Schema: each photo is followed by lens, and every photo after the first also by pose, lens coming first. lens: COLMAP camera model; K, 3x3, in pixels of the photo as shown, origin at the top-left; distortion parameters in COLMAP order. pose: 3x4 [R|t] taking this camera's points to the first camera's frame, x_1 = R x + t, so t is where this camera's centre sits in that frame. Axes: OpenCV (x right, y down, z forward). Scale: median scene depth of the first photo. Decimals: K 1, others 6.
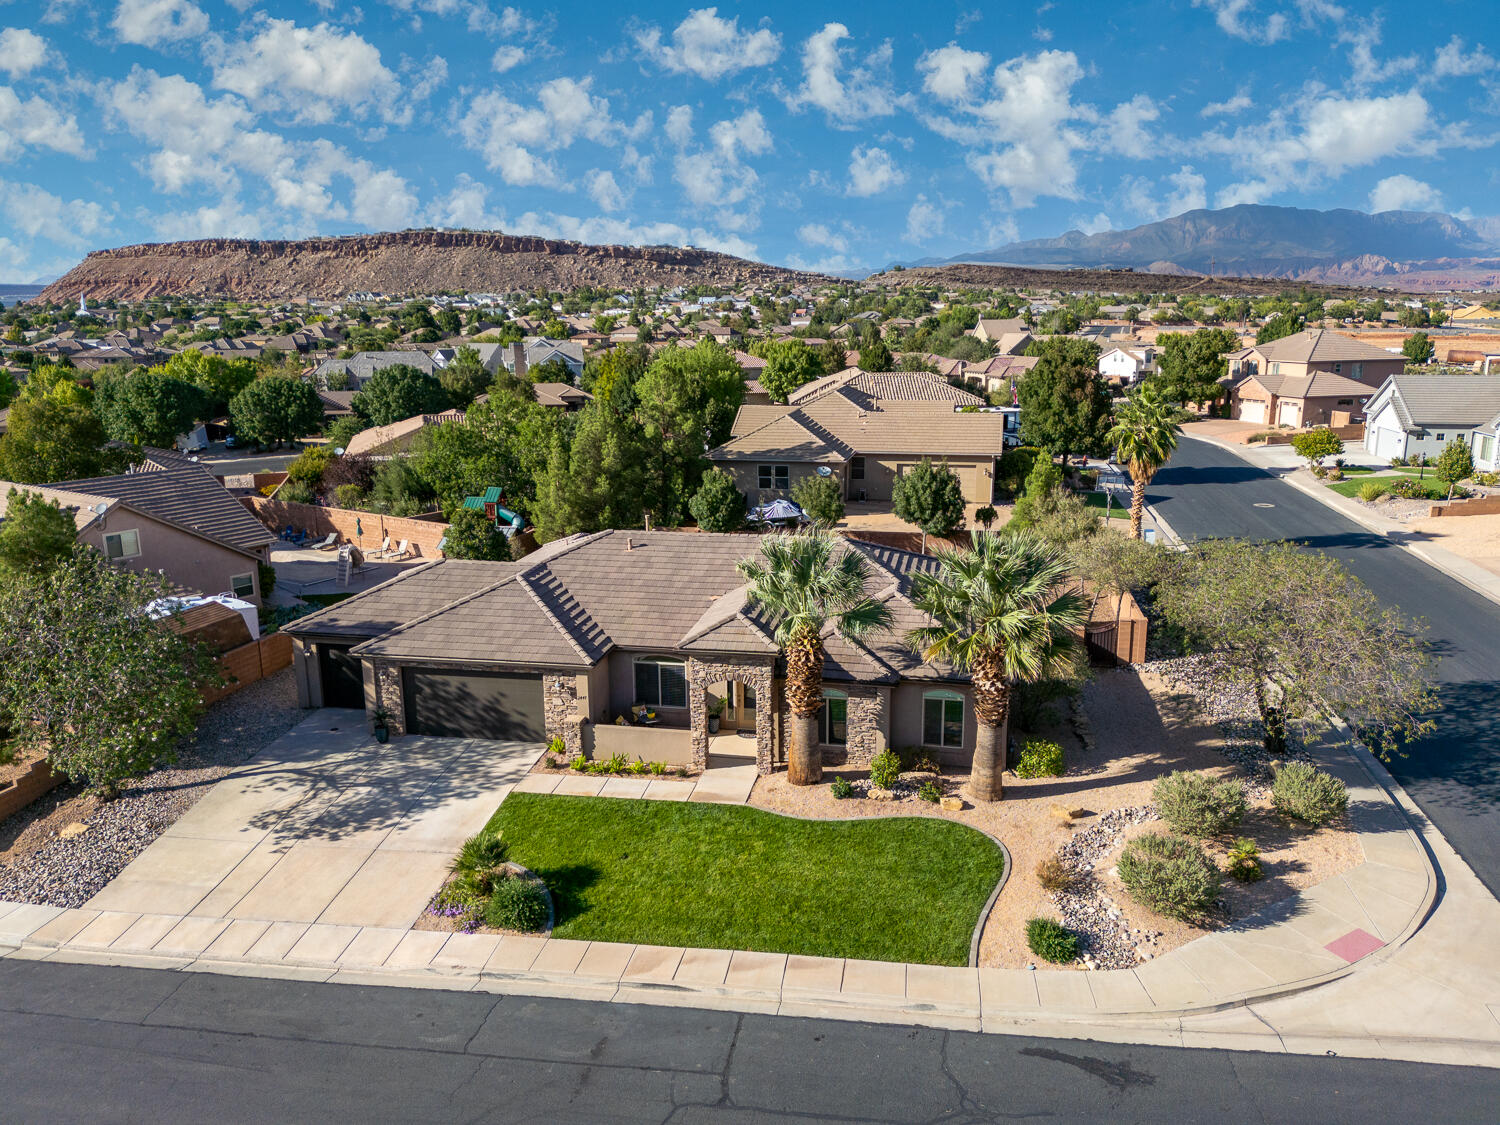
lens RADIAL K [[1080.4, 0, 746.6], [0, 1080.4, 559.2], [0, 0, 1]] dist [0.076973, -0.080544]
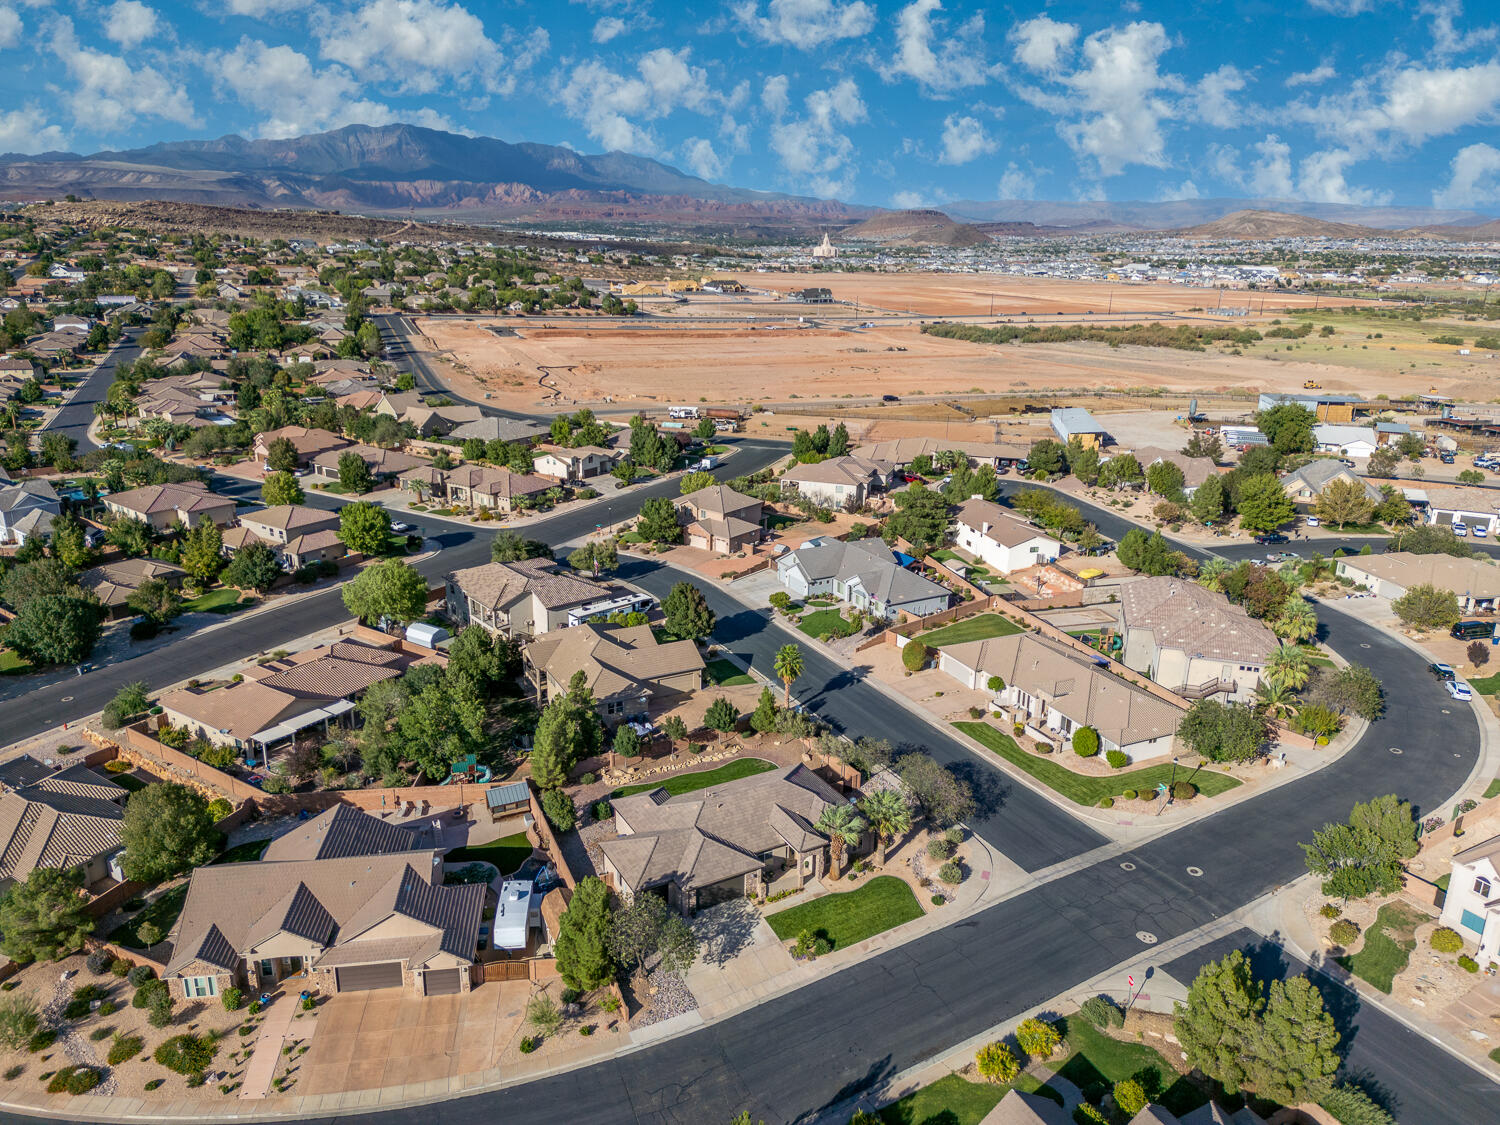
lens RADIAL K [[1050.8, 0, 747.4], [0, 1050.8, 559.5], [0, 0, 1]] dist [0.084316, -0.089046]
pose [[0.760433, -0.173290, 0.625869, -1.567065], [0.120653, 0.984661, 0.126039, -0.924483], [-0.638110, -0.020331, 0.769677, -0.976393]]
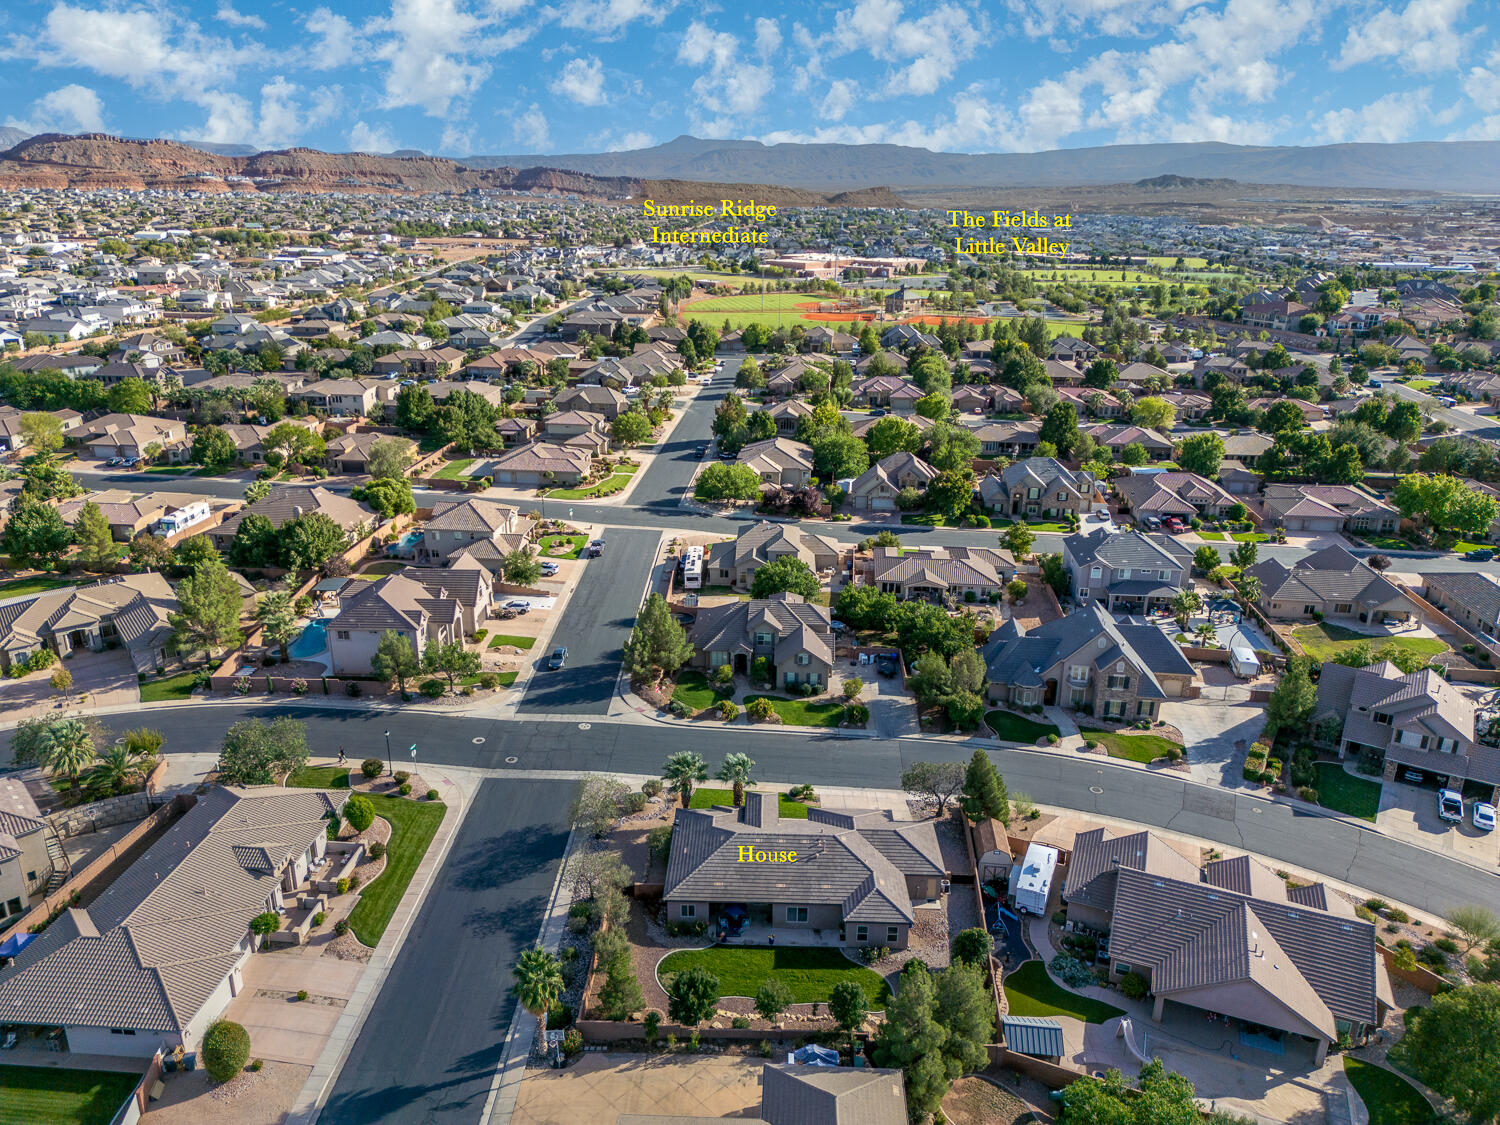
lens RADIAL K [[1043.2, 0, 748.2], [0, 1043.2, 563.6], [0, 0, 1]] dist [0.078378, -0.075874]
pose [[-0.983660, 0.058691, -0.170202, 0.438792], [-0.041808, 0.845065, 0.533027, -1.849971], [0.175115, 0.531433, -0.828803, 2.714425]]
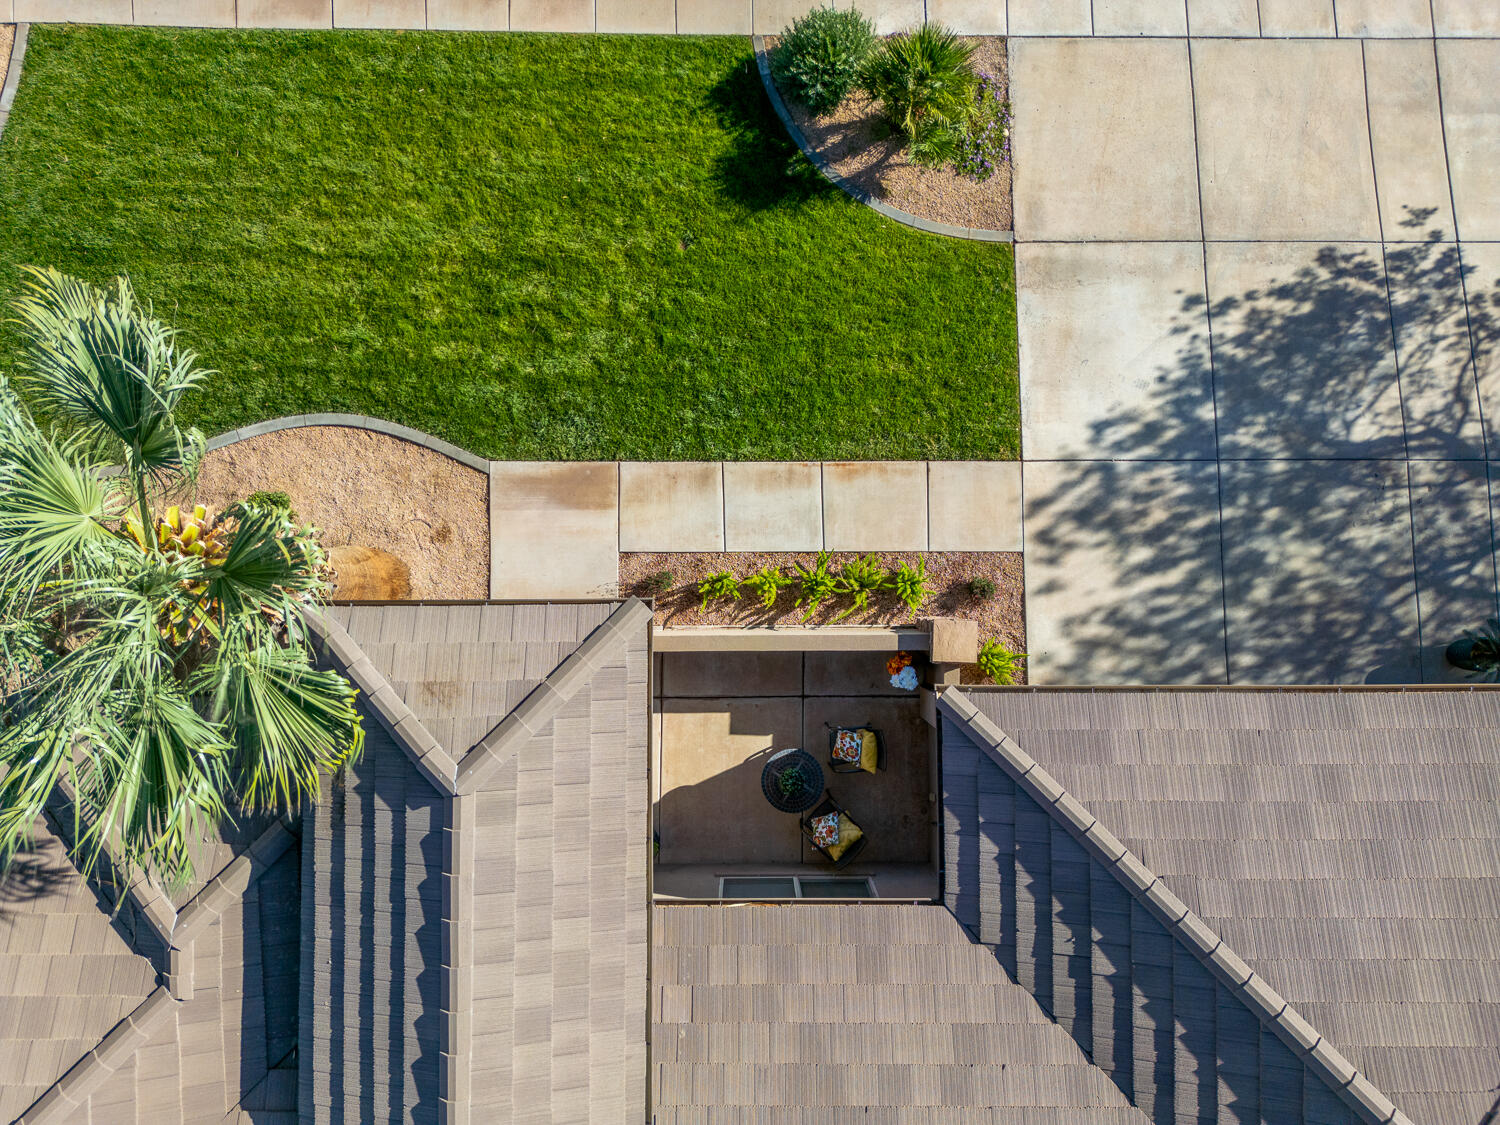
lens RADIAL K [[1072.2, 0, 751.1], [0, 1072.2, 563.4], [0, 0, 1]] dist [0.074963, -0.083618]
pose [[-0.978809, 0.204754, -0.002869, -0.082793], [-0.043581, -0.194602, 0.979914, -0.187698], [0.200083, 0.959273, 0.199402, 0.767567]]
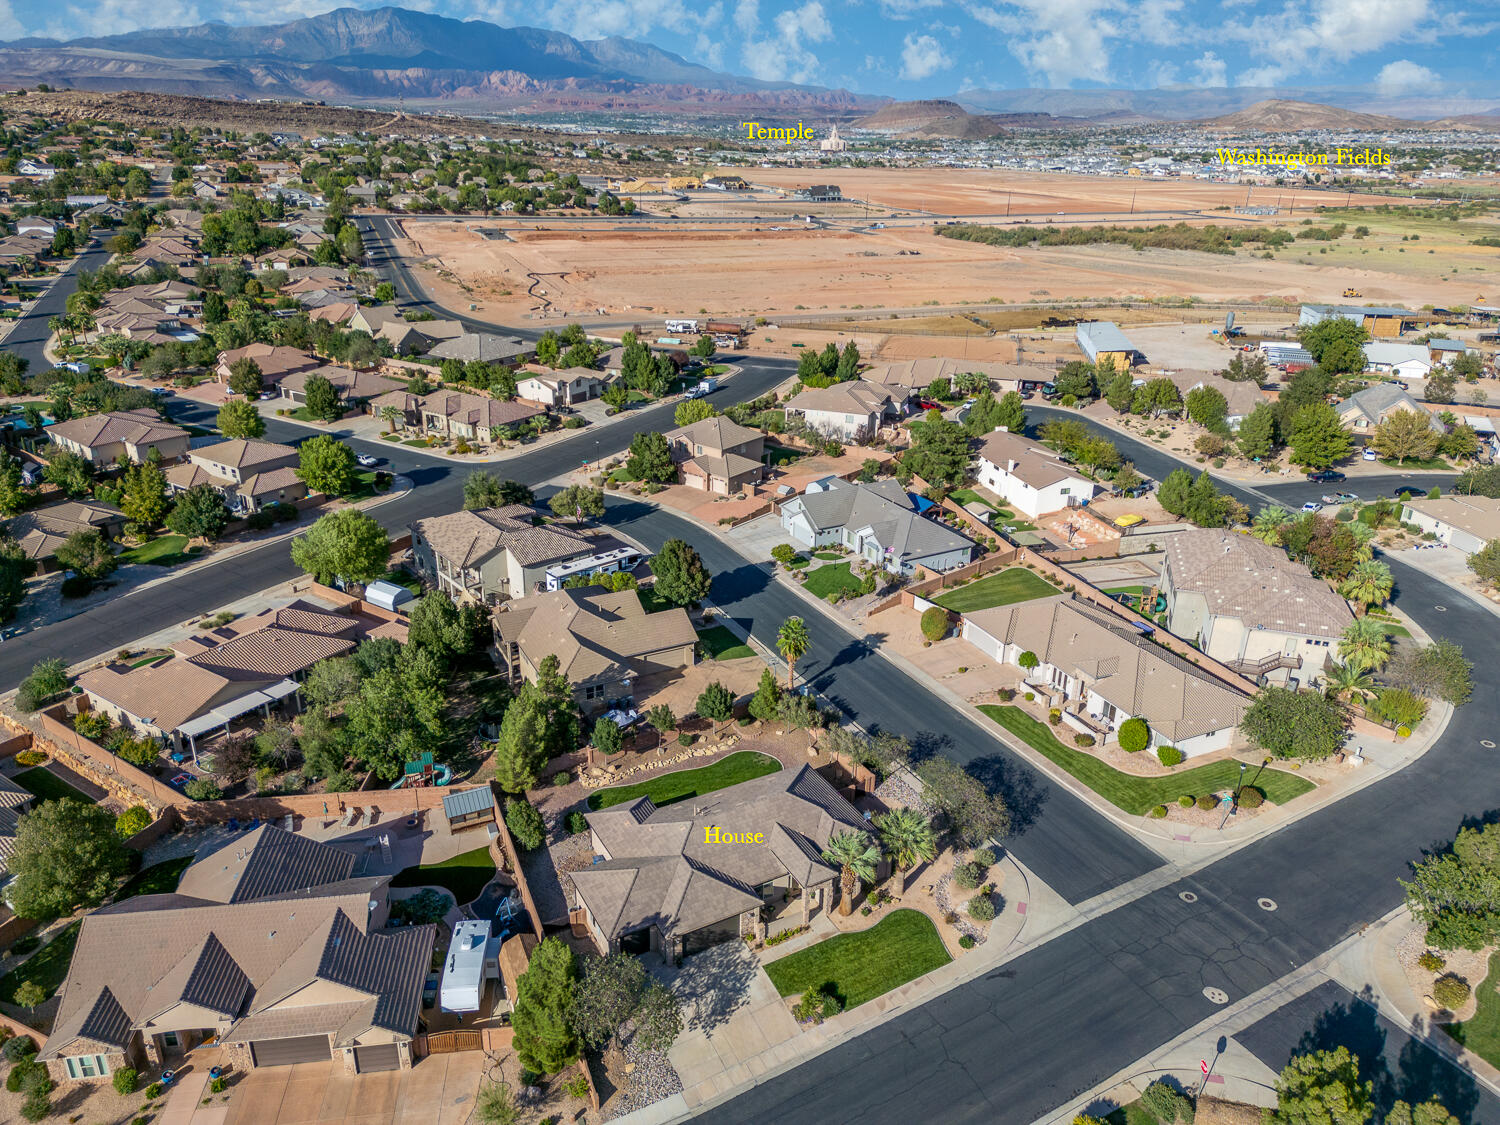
lens RADIAL K [[1050.8, 0, 747.4], [0, 1050.8, 559.5], [0, 0, 1]] dist [0.084316, -0.089046]
pose [[0.763401, -0.227642, 0.604482, -1.256036], [0.120817, 0.969646, 0.212579, -1.015319], [-0.634526, -0.089251, 0.767731, -0.650256]]
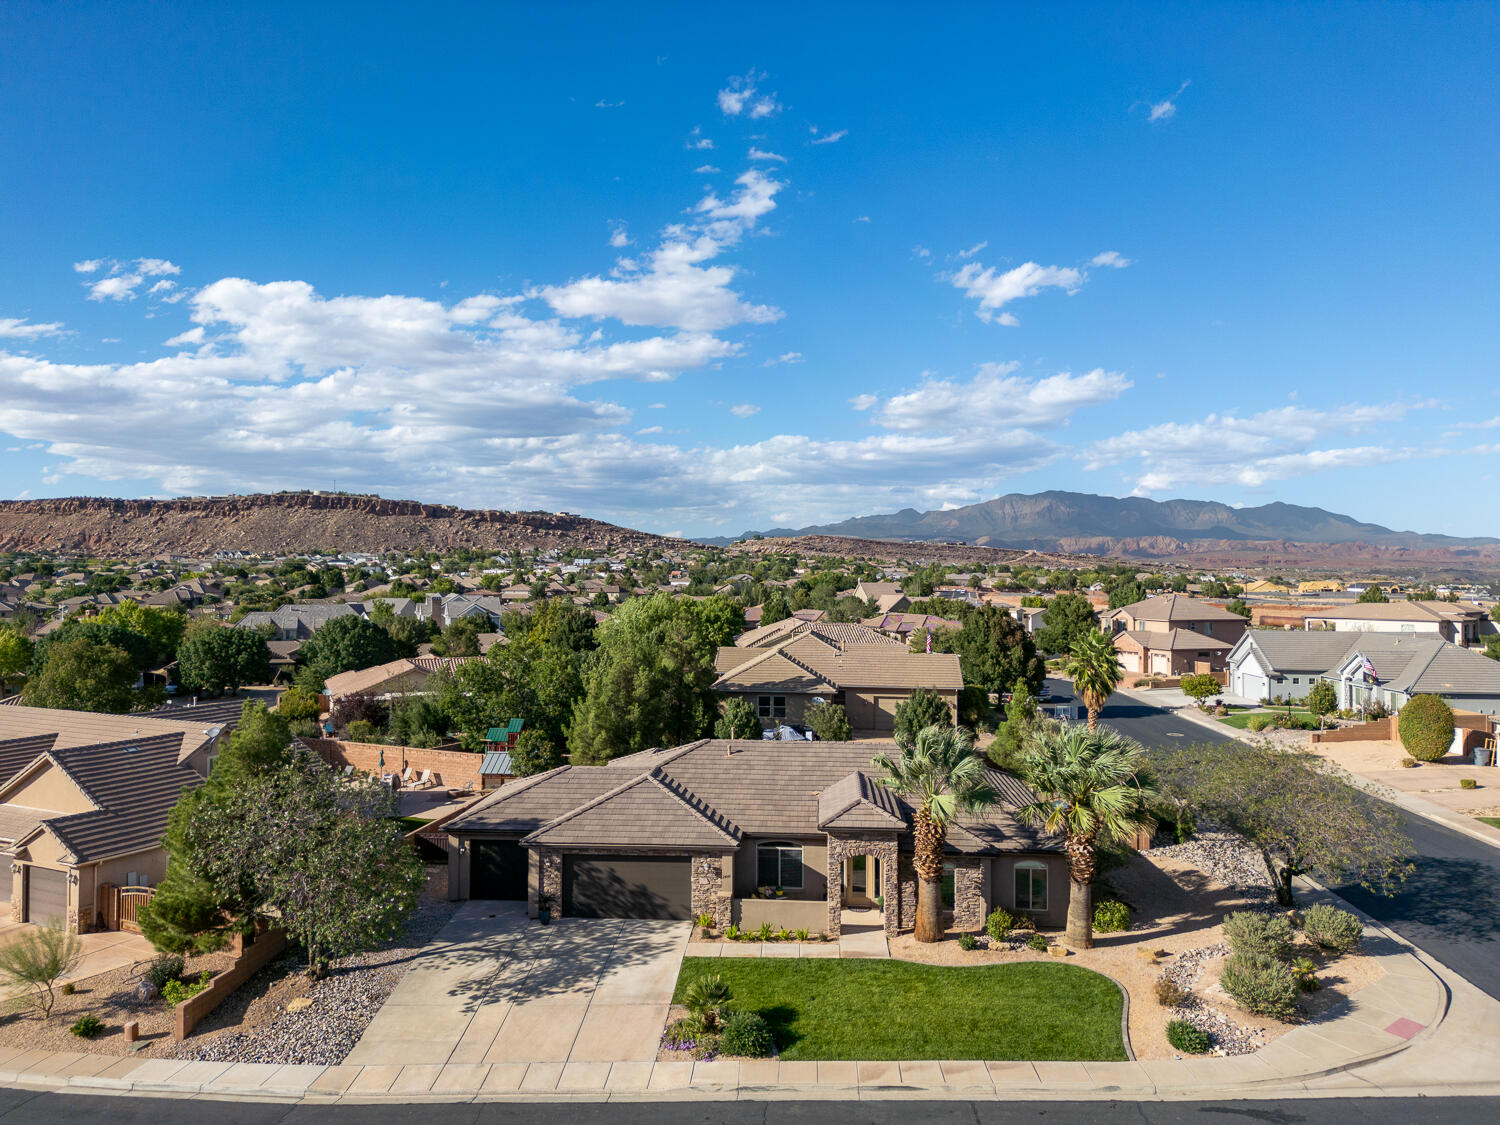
lens RADIAL K [[1056.5, 0, 747.6], [0, 1056.5, 559.9], [0, 0, 1]] dist [0.075096, -0.075415]
pose [[0.991410, 0.016513, 0.129743, -0.252429], [0.014597, 0.971830, -0.235232, 0.058364], [-0.129973, 0.235105, 0.963241, -0.174214]]
